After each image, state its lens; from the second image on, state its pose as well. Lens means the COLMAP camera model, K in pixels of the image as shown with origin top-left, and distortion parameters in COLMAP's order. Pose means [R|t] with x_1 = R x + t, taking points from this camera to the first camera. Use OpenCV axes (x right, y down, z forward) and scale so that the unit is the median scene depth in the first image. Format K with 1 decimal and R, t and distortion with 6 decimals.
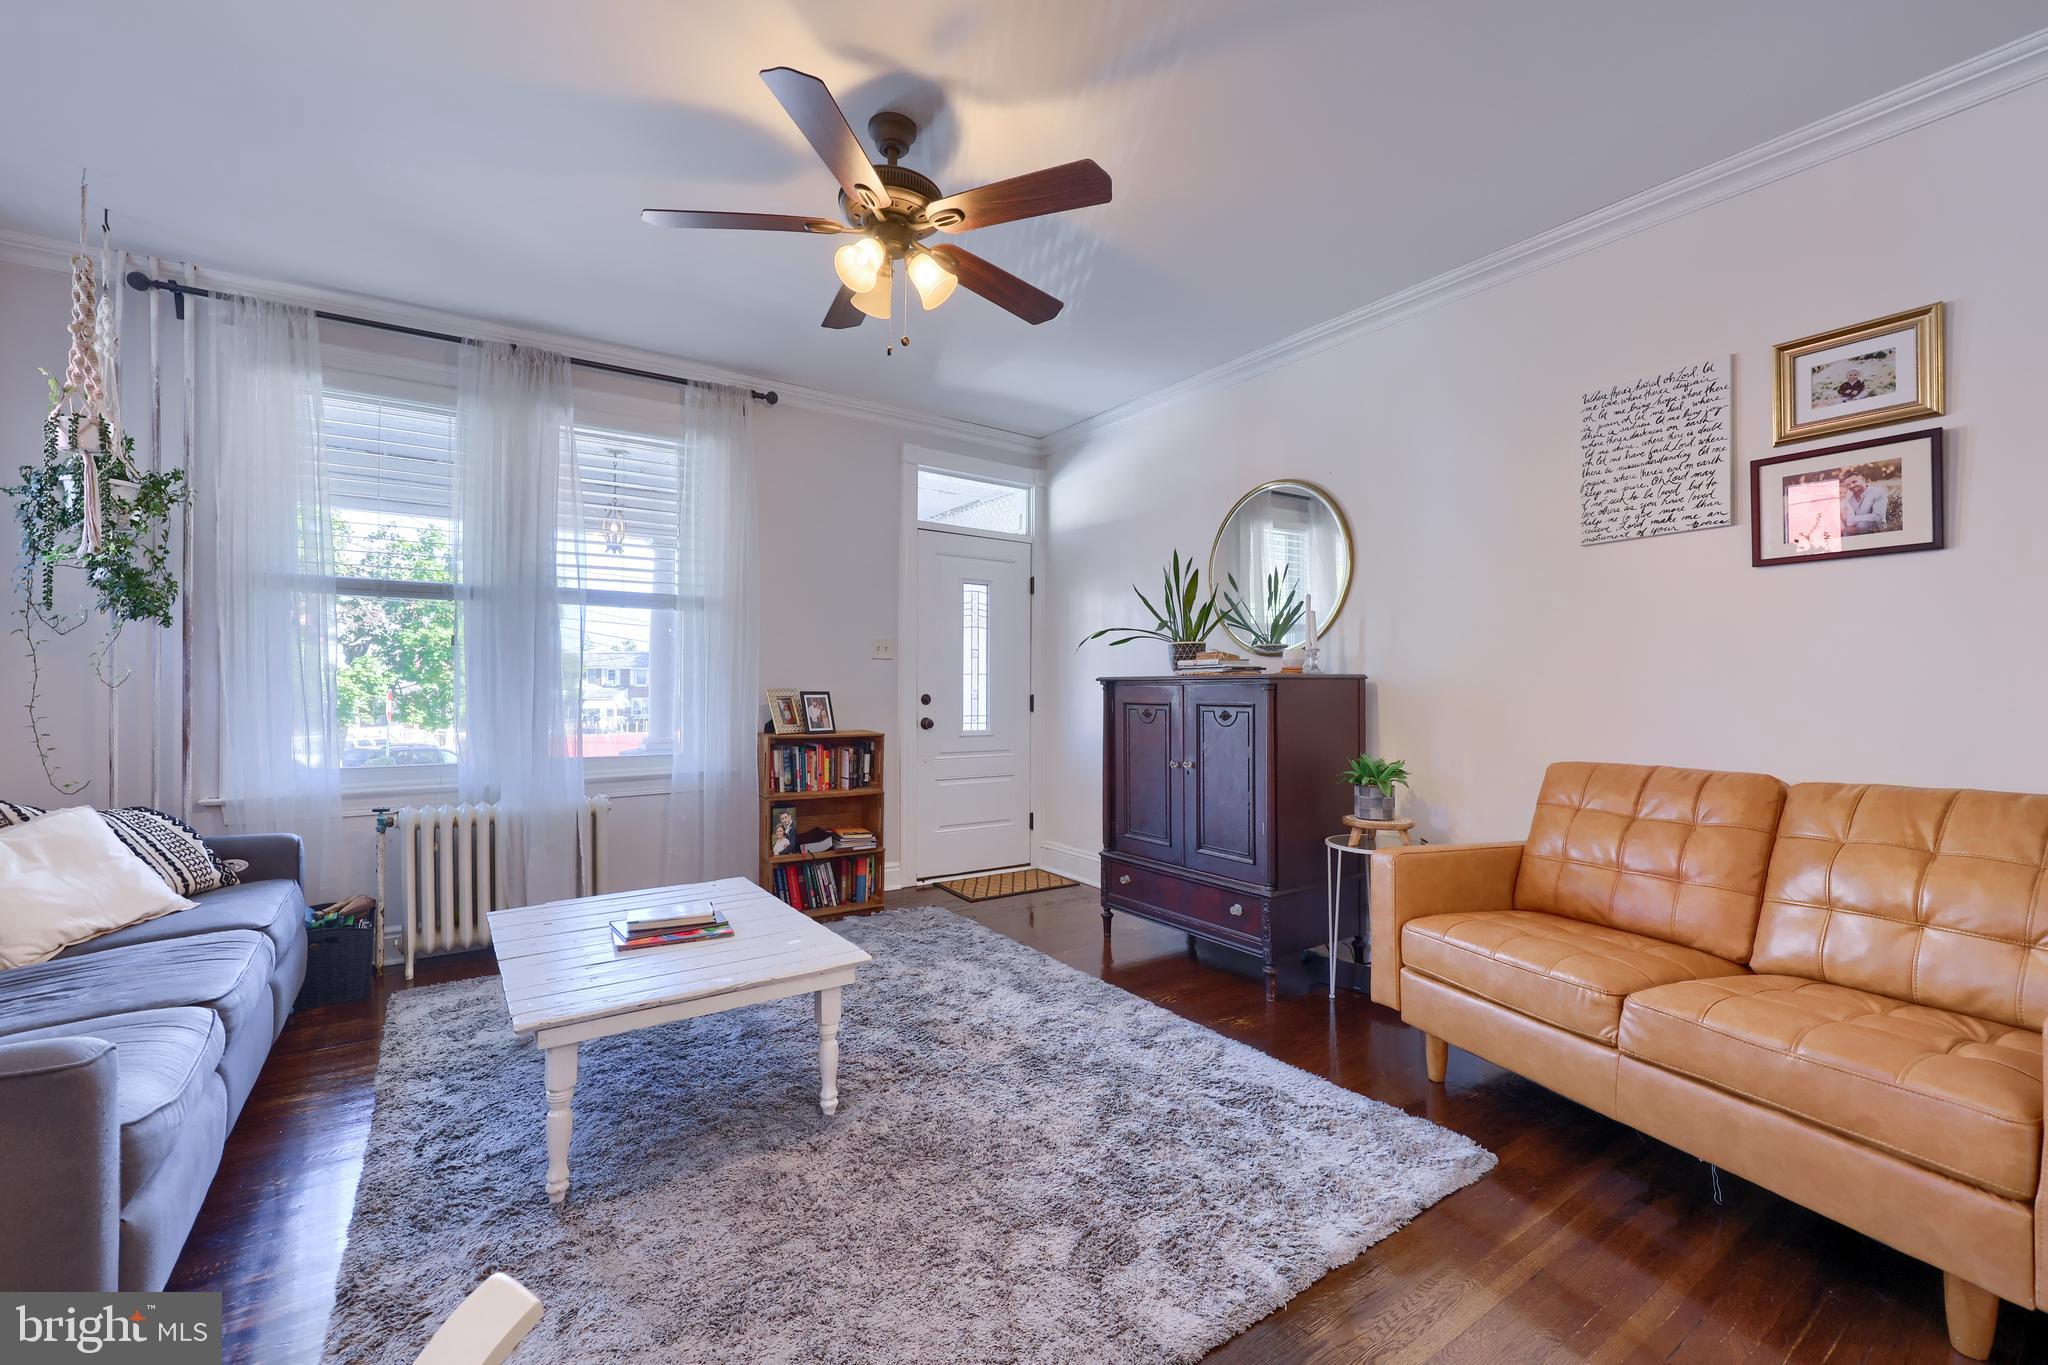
lens RADIAL K [[818.8, 0, 967.2], [0, 818.8, 697.6], [0, 0, 1]] dist [0.001365, -0.001055]
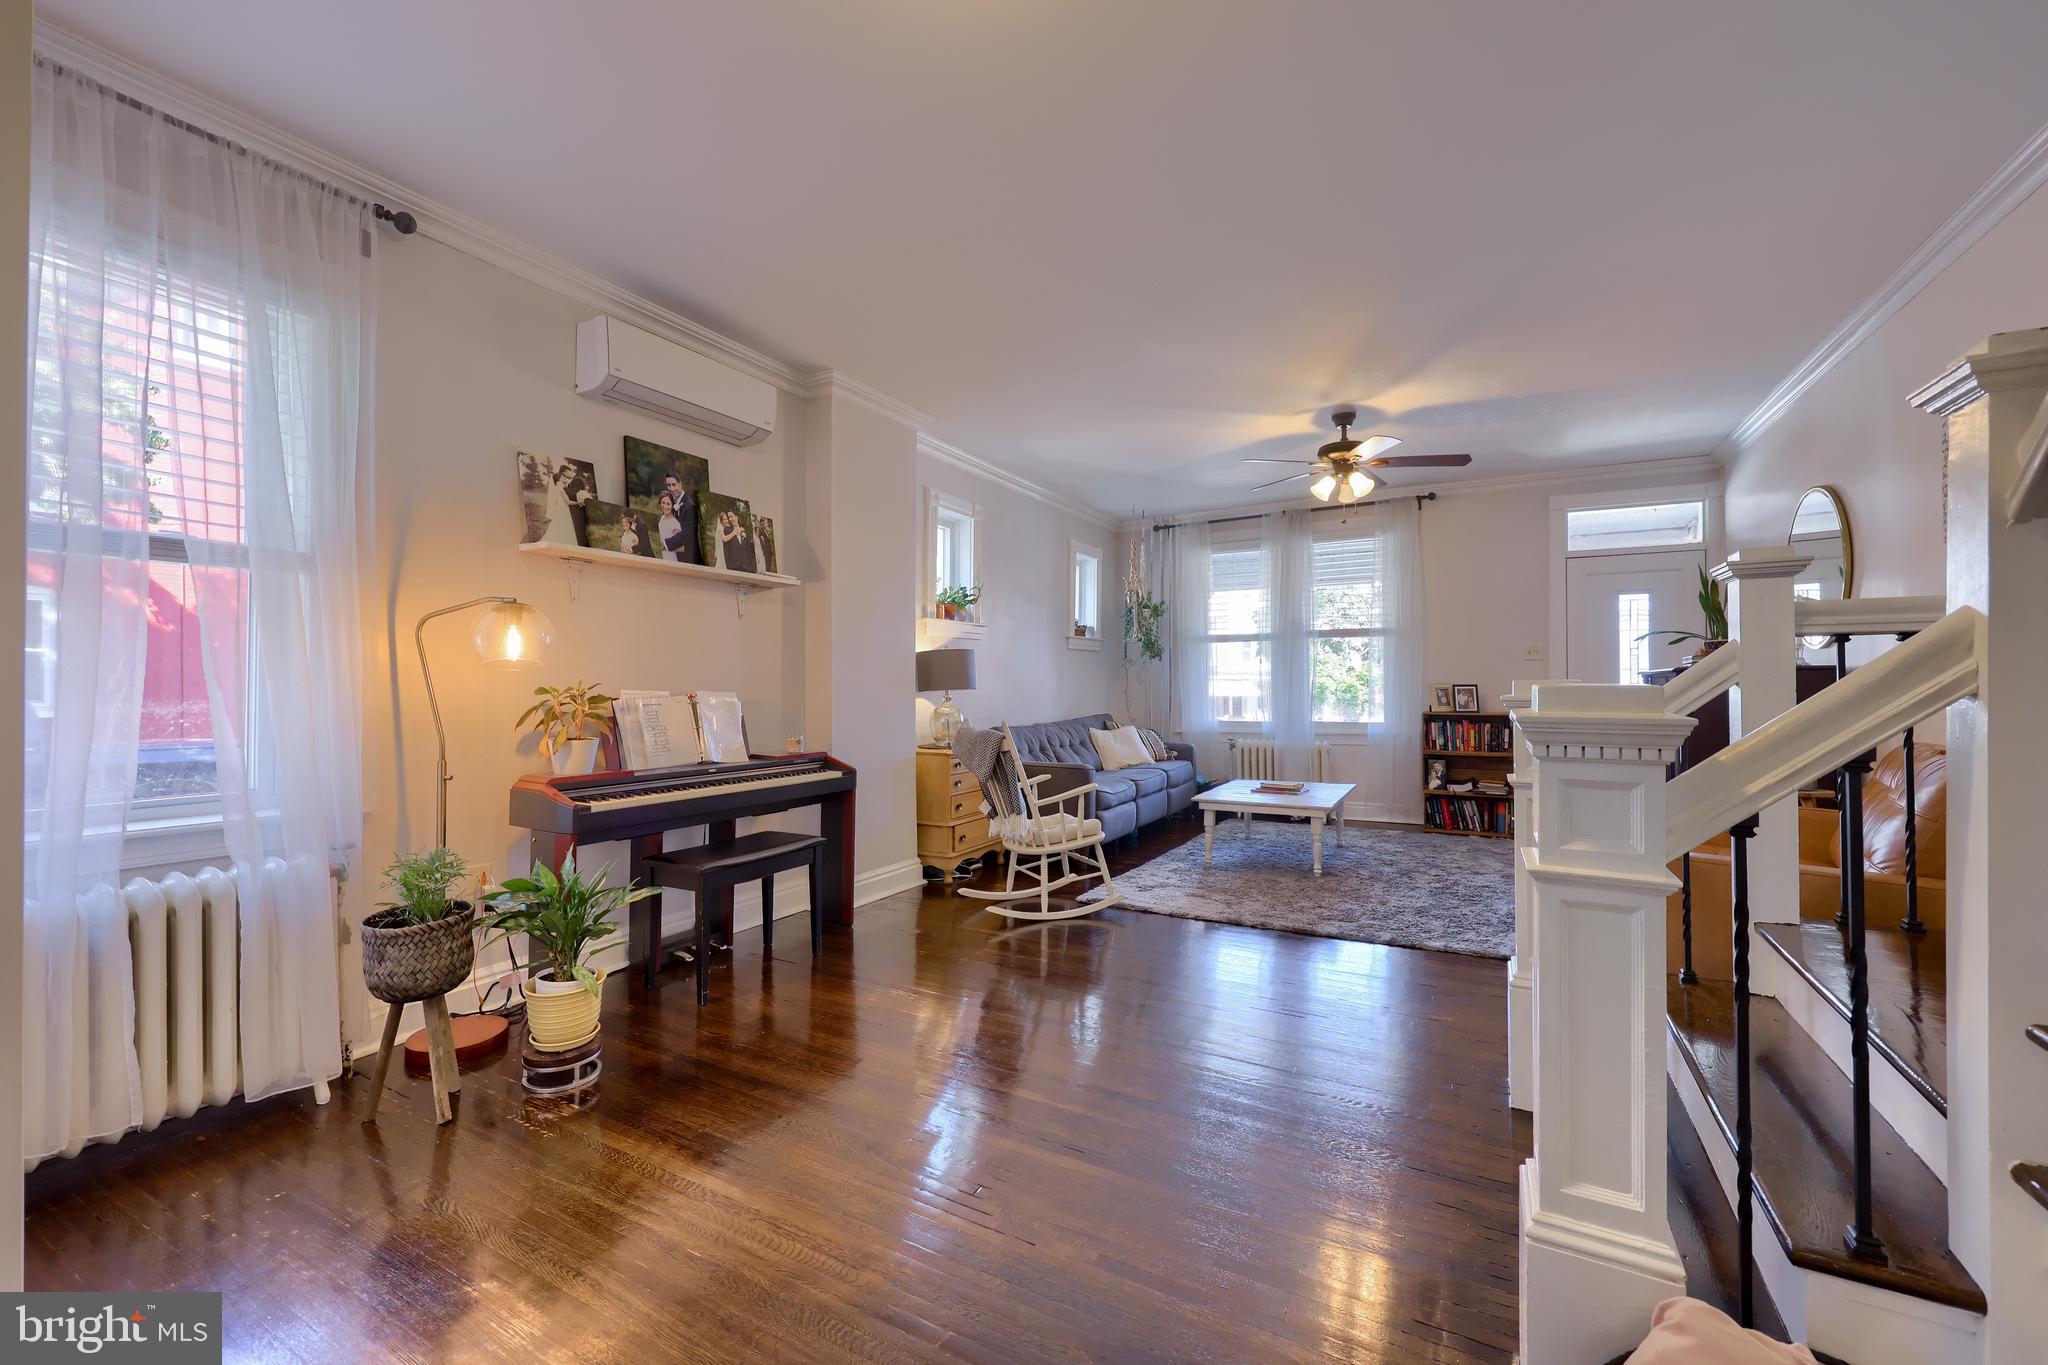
lens RADIAL K [[818.8, 0, 1092.4], [0, 818.8, 672.5], [0, 0, 1]] dist [0.001365, -0.001055]
pose [[0.516728, -0.019357, -0.855931, 0.978294], [-0.002750, 0.999702, -0.024269, 0.011960], [0.856145, 0.014894, 0.516521, -0.454997]]
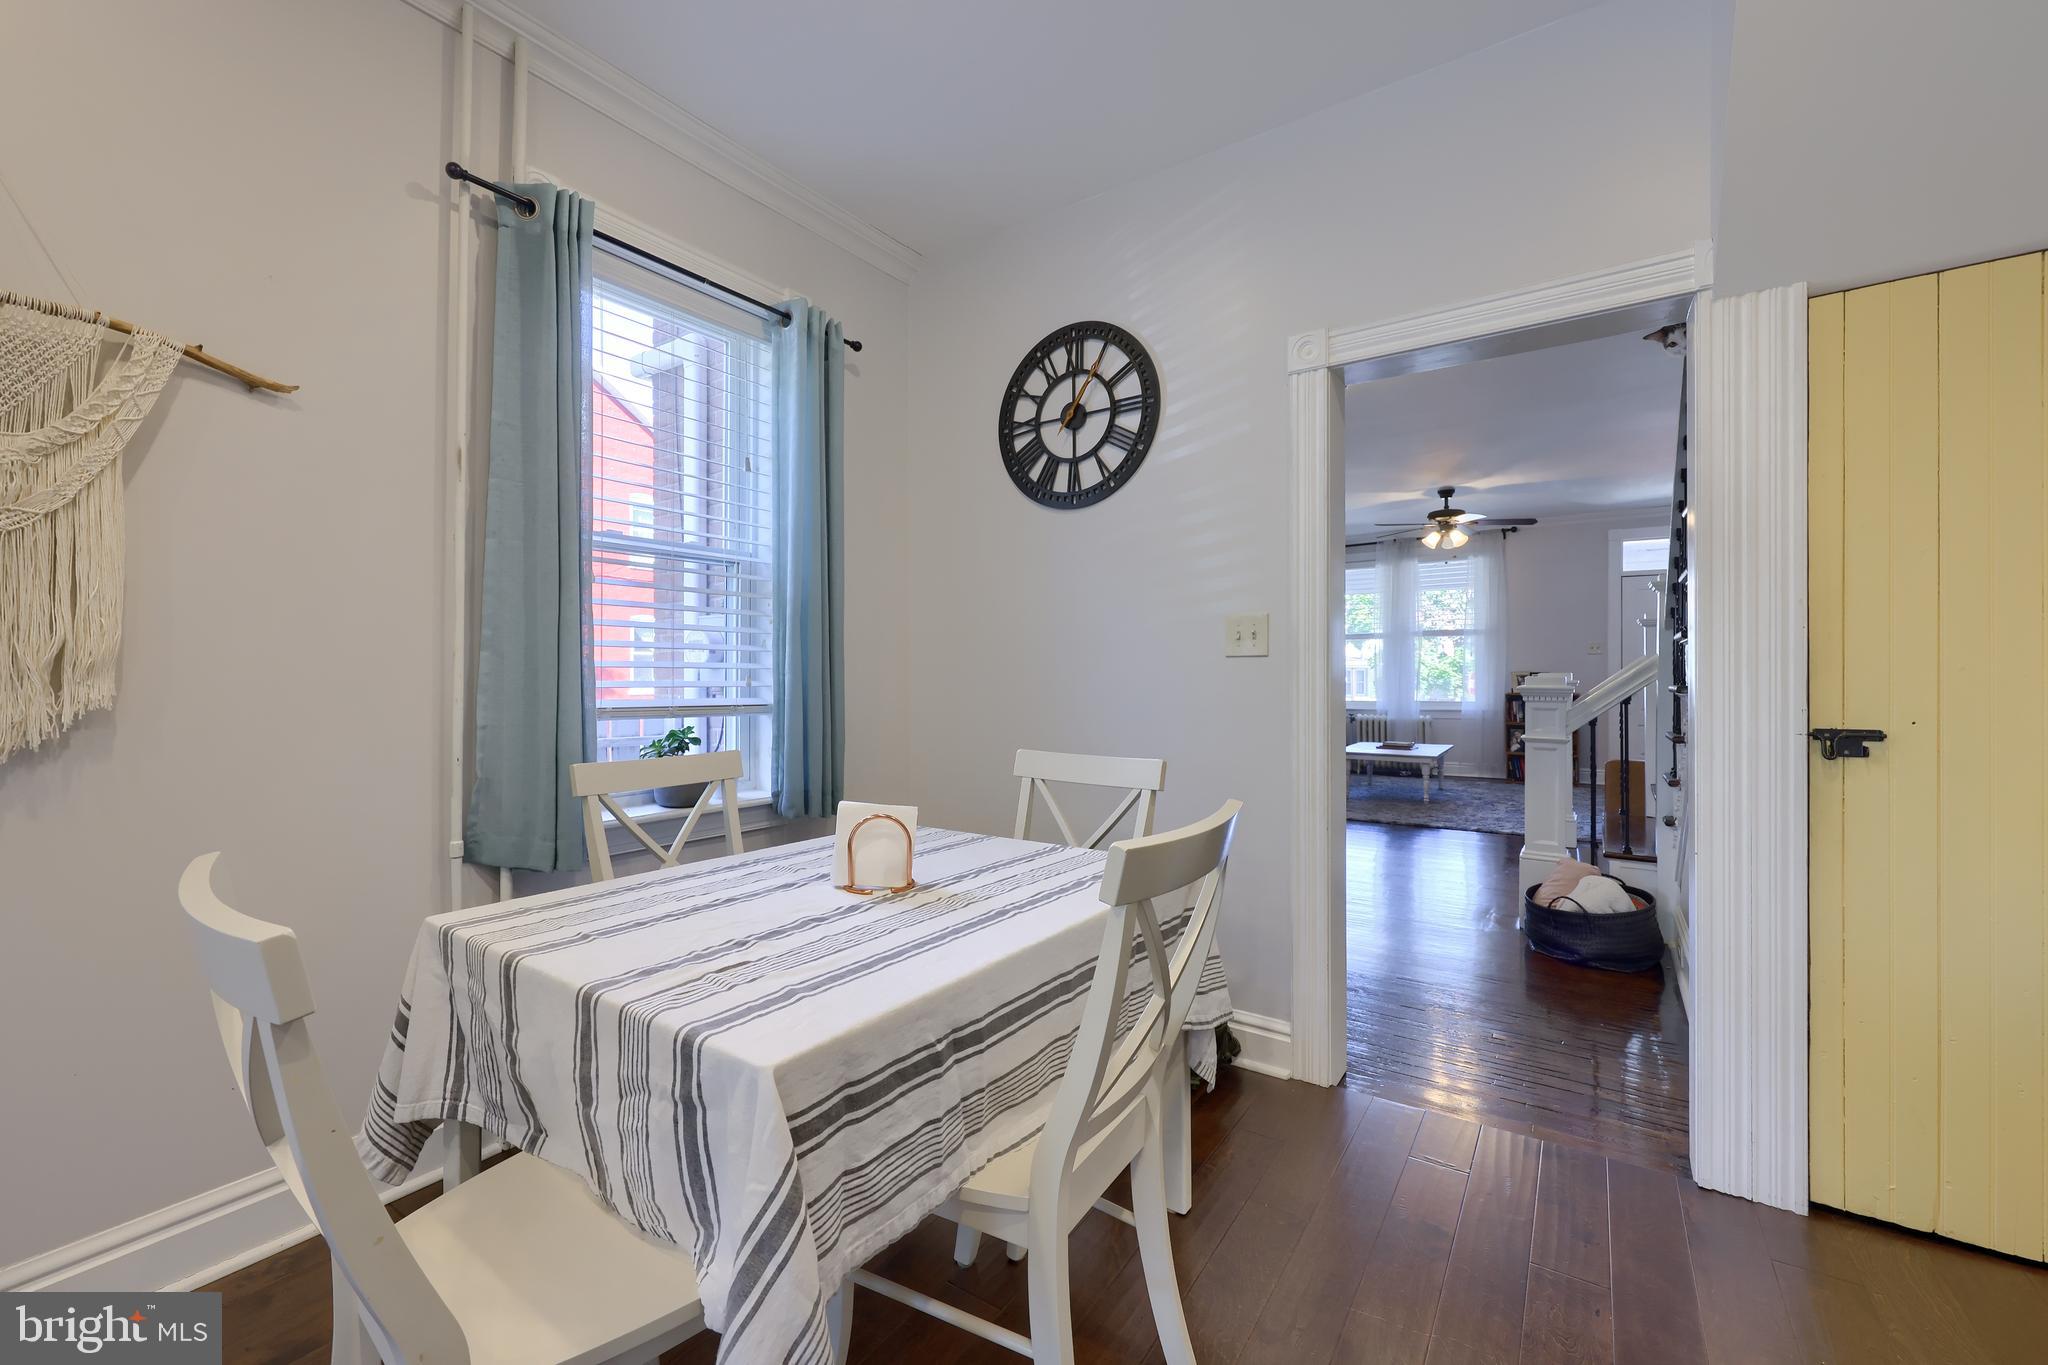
lens RADIAL K [[818.8, 0, 1033.6], [0, 818.8, 662.7], [0, 0, 1]] dist [0.001365, -0.001055]
pose [[0.383231, -0.013781, -0.923550, 1.549765], [-0.003179, 0.999863, -0.016239, 0.006030], [0.923647, 0.009159, 0.383134, -1.164083]]
